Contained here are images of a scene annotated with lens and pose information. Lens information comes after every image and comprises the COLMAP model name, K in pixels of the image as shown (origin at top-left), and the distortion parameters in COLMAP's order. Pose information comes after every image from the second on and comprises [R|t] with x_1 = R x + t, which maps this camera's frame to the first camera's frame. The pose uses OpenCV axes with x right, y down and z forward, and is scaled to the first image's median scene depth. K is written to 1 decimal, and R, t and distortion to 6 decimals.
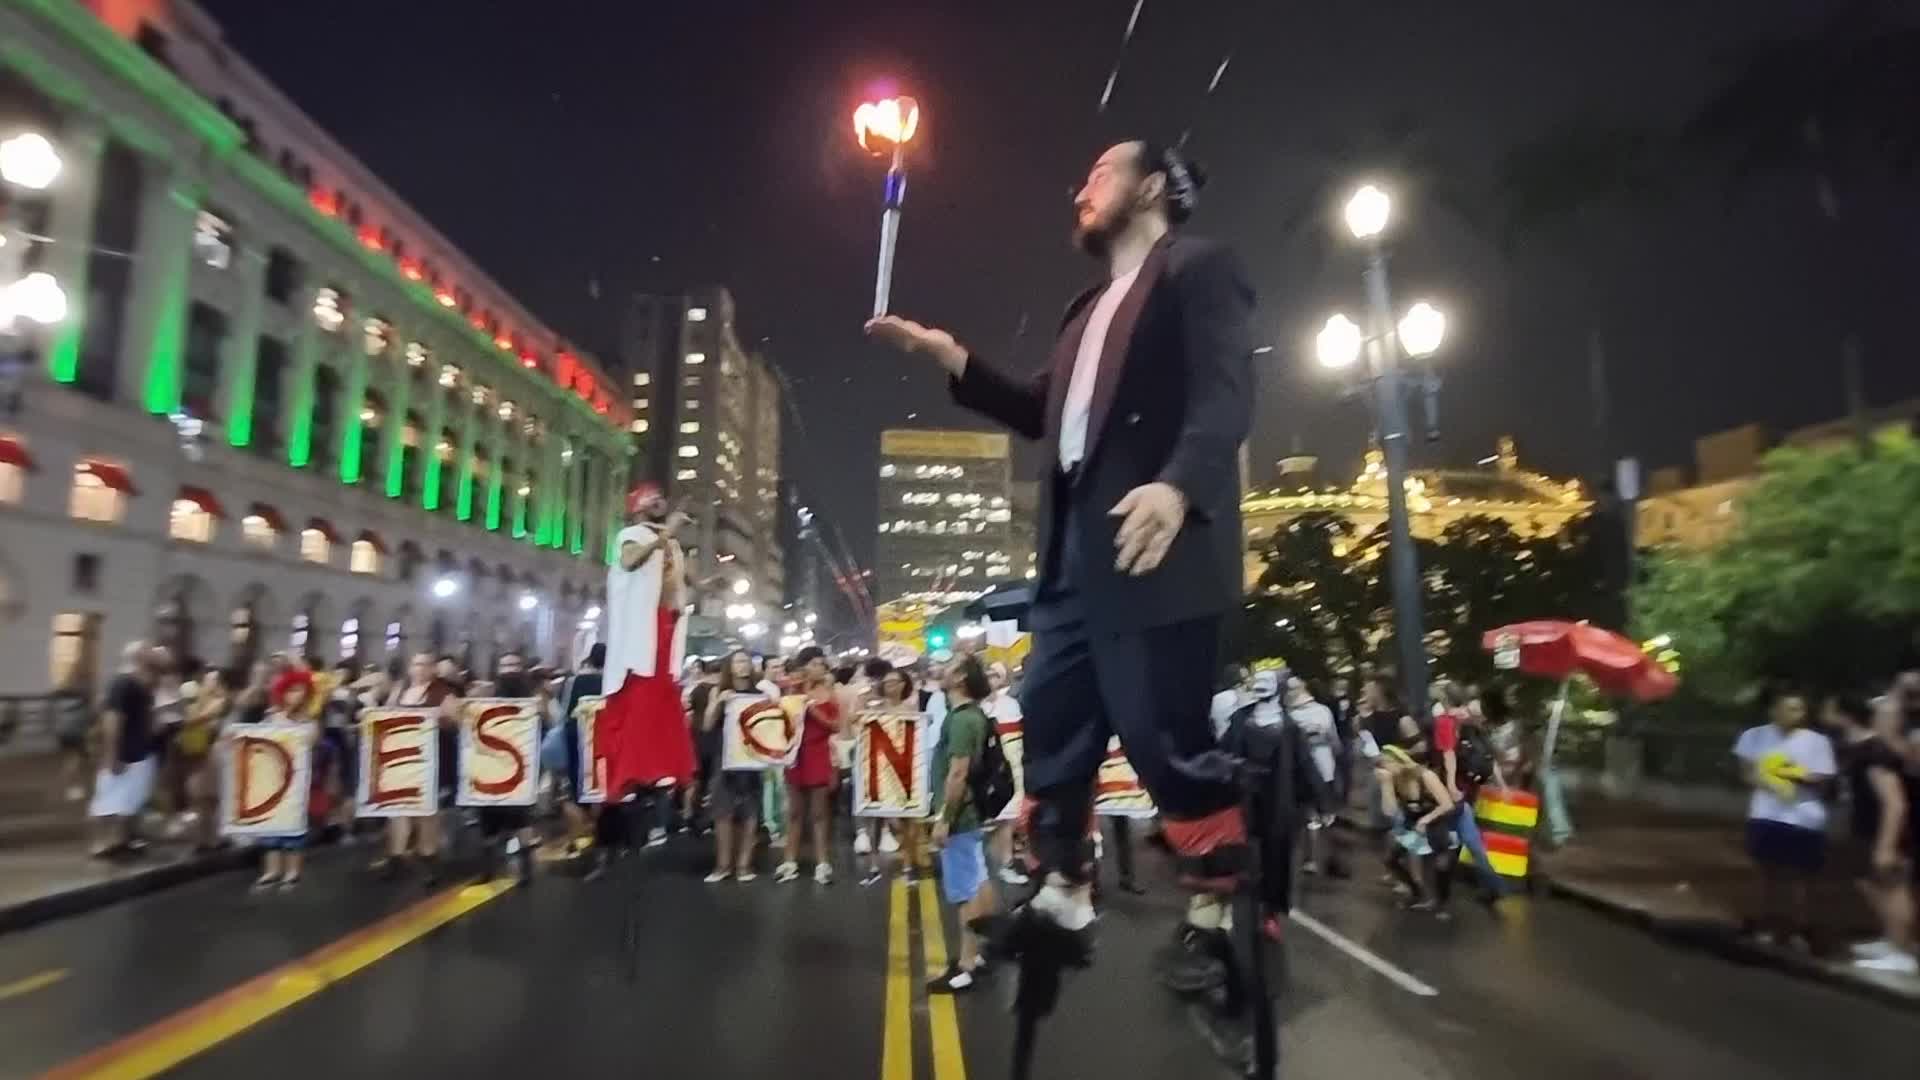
lens RADIAL K [[924.6, 0, 943.8], [0, 924.6, 544.5], [0, 0, 1]] dist [-0.003598, -0.008857]
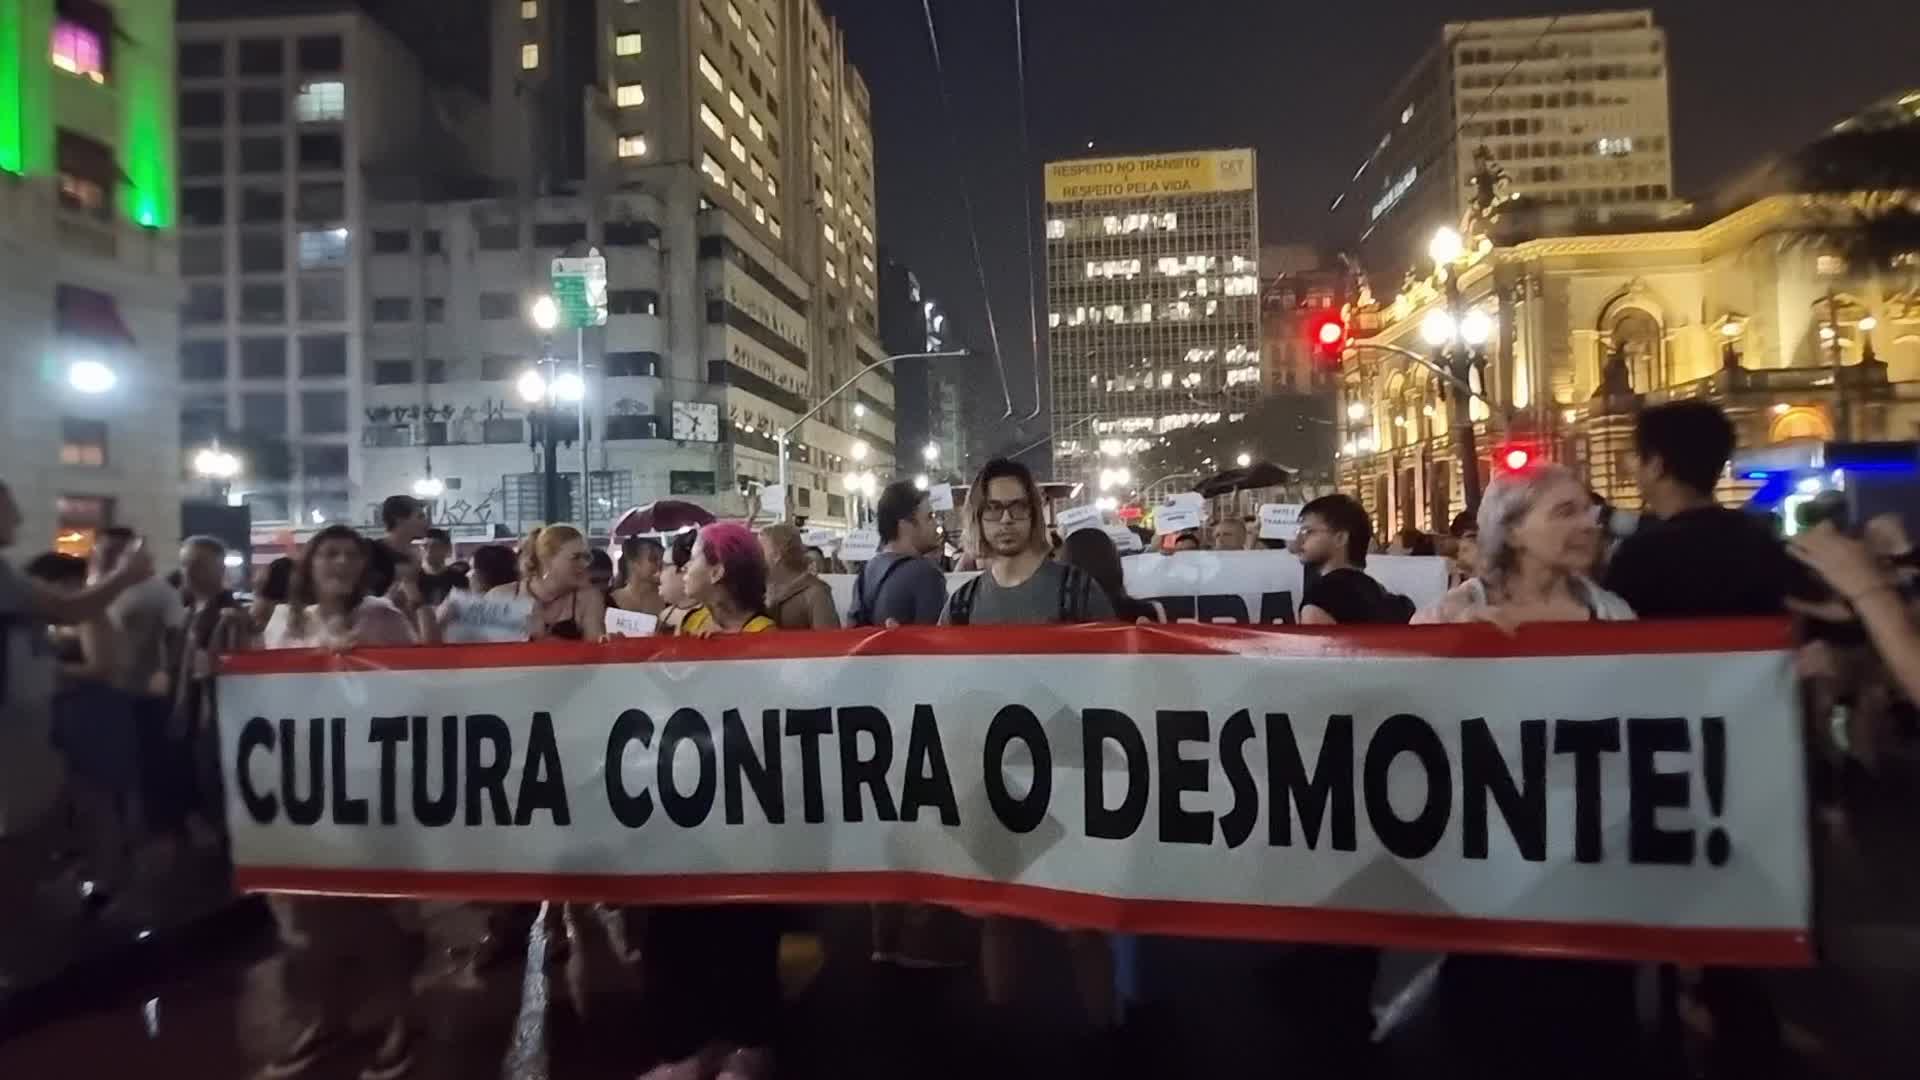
lens RADIAL K [[924.6, 0, 943.8], [0, 924.6, 544.5], [0, 0, 1]] dist [-0.003598, -0.008857]
pose [[0.980001, -0.041230, -0.194676, -0.034571], [0.065532, 0.990597, 0.120095, 0.081851], [0.187894, -0.130451, 0.973488, 0.539185]]
